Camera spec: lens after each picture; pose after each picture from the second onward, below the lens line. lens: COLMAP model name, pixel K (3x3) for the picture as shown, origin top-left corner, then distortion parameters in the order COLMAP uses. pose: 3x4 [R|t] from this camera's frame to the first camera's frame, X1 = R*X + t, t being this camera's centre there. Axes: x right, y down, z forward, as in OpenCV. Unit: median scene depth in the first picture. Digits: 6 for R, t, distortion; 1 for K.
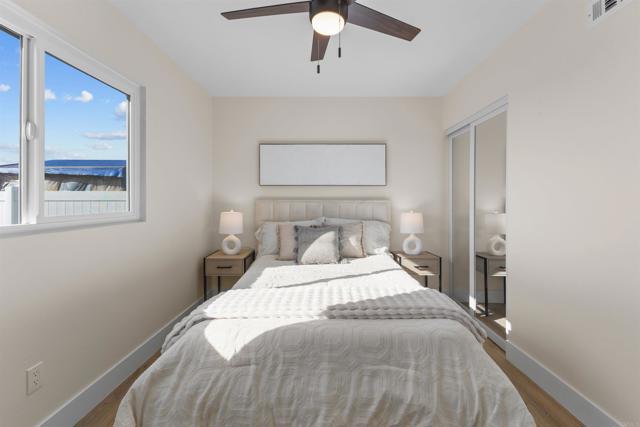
lens RADIAL K [[279.7, 0, 324.4], [0, 279.7, 203.1], [0, 0, 1]] dist [0.007359, 0.000352]
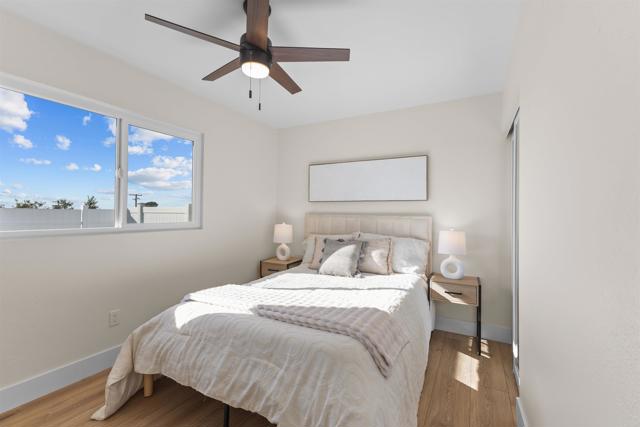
lens RADIAL K [[279.7, 0, 325.3], [0, 279.7, 210.6], [0, 0, 1]] dist [0.007359, 0.000352]
pose [[0.885891, 0.004420, -0.463873, 0.733056], [-0.014889, 0.999710, -0.018908, -0.013079], [0.463655, 0.023657, 0.885700, 0.061775]]
